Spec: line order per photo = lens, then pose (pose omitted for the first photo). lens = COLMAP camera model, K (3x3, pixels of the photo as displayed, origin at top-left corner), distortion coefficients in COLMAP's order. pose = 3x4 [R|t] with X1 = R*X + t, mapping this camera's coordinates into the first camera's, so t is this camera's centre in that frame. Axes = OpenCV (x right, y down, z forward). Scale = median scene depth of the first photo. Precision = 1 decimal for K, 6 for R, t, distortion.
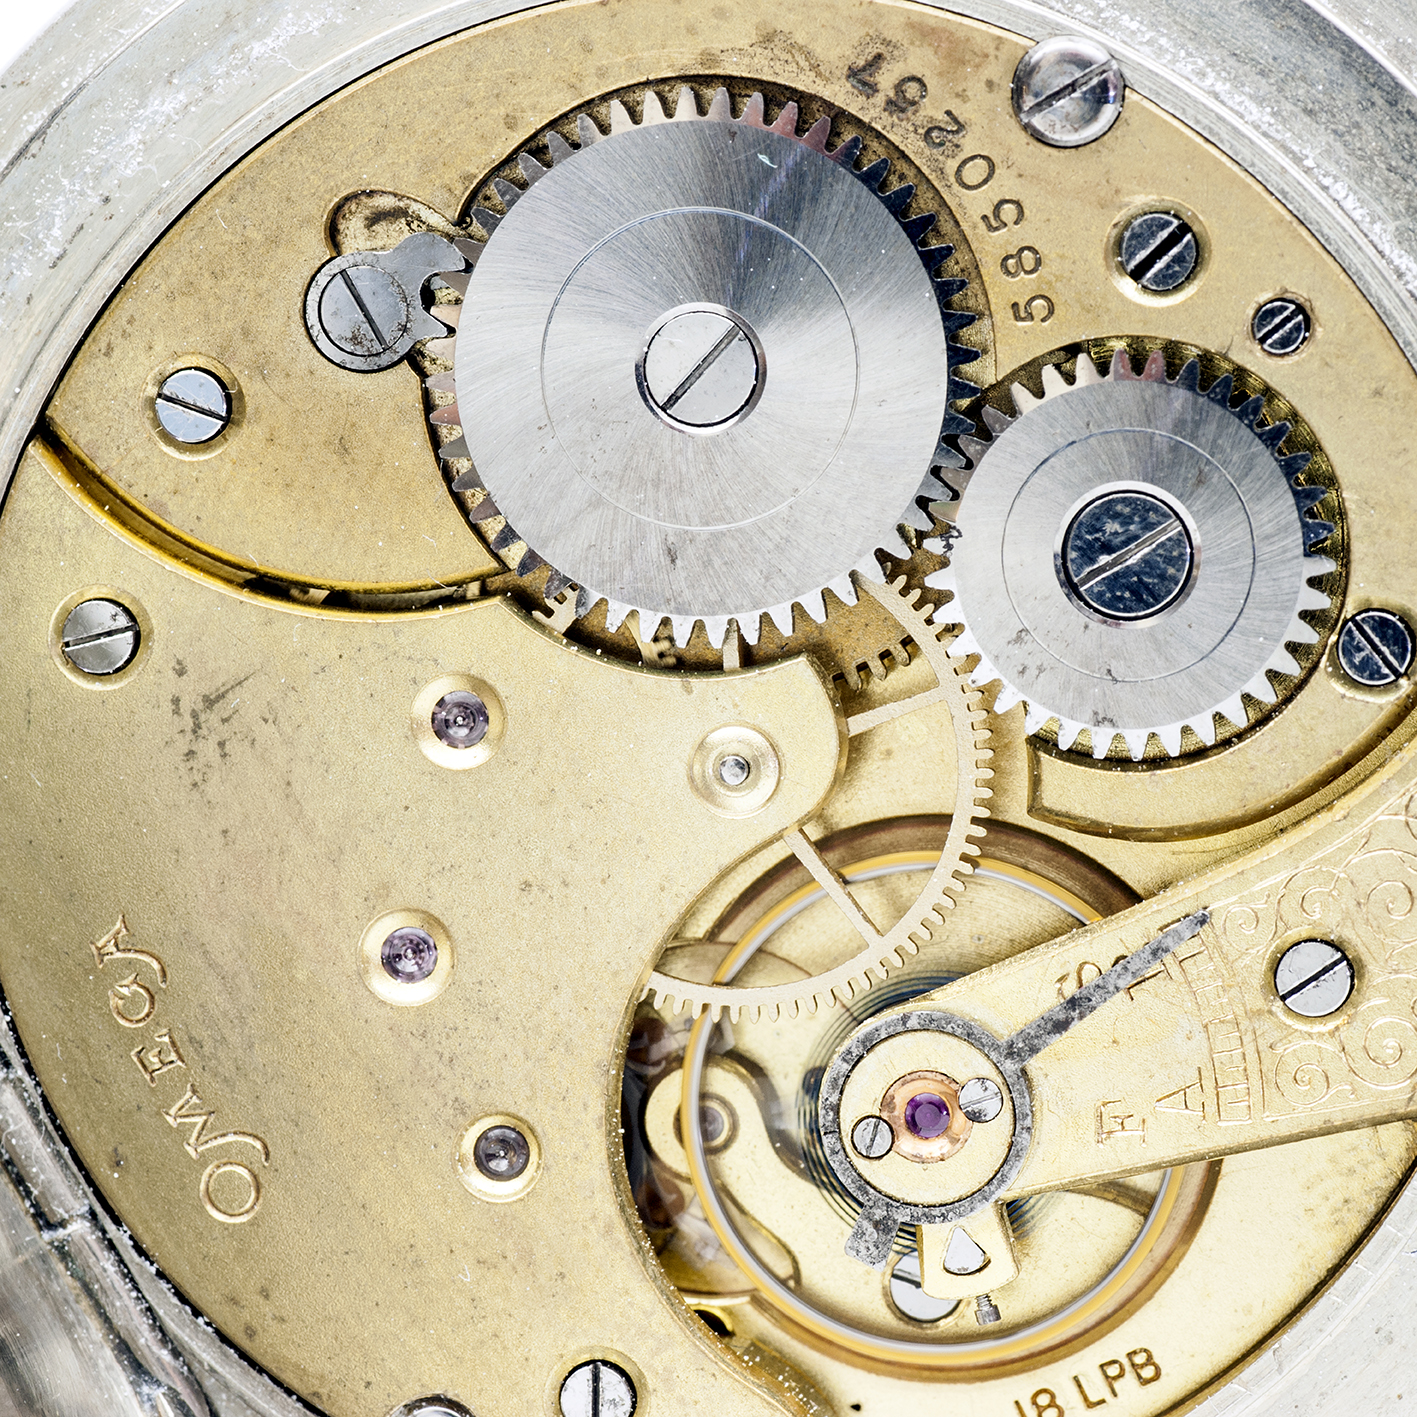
lens RADIAL K [[7525.6, 0, 710.9], [0, 7525.6, 710.7], [0, 0, 1]] dist [0.359554, 0.000000]
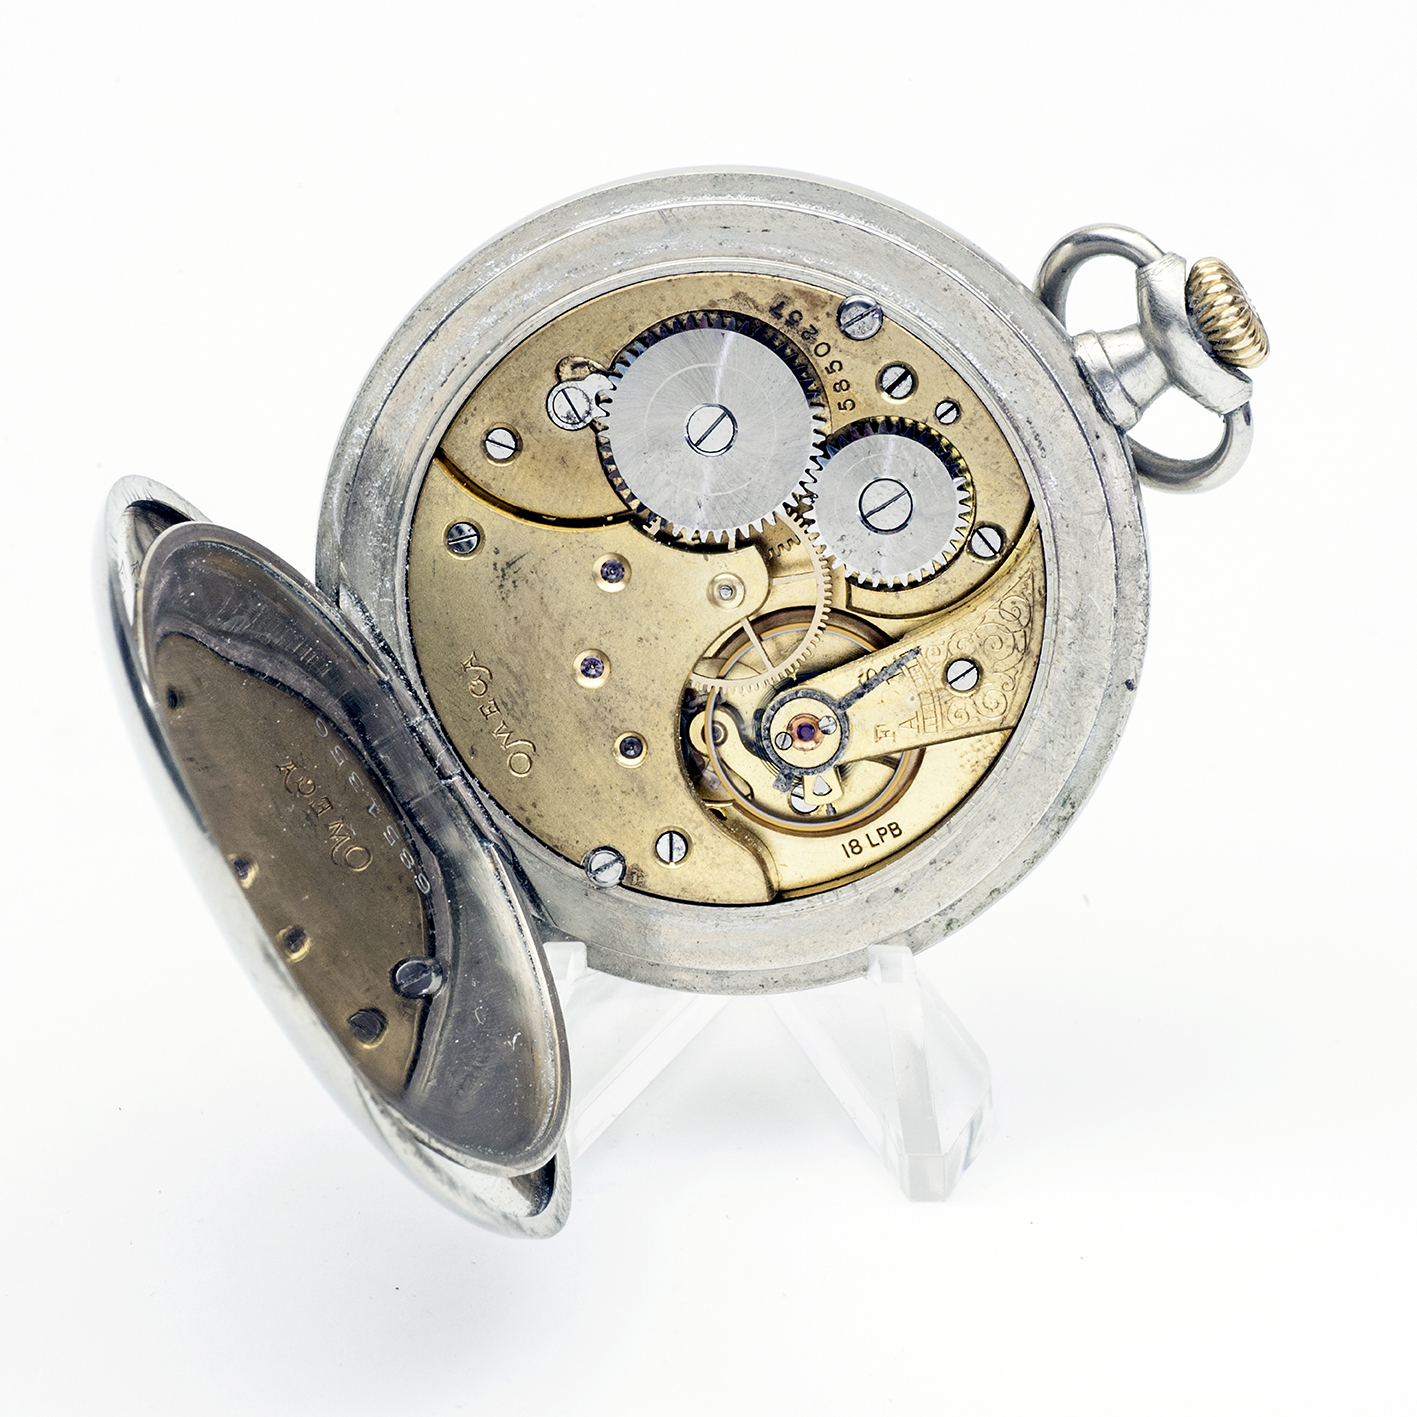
lens RADIAL K [[7525.6, 0, 708.1], [0, 7525.6, 708.0], [0, 0, 1]] dist [0.359554, 0.000000]
pose [[0.999515, -0.013437, 0.028089, -0.071389], [0.010425, 0.994443, 0.104762, -0.209552], [-0.029341, -0.104418, 0.994101, -1.424130]]
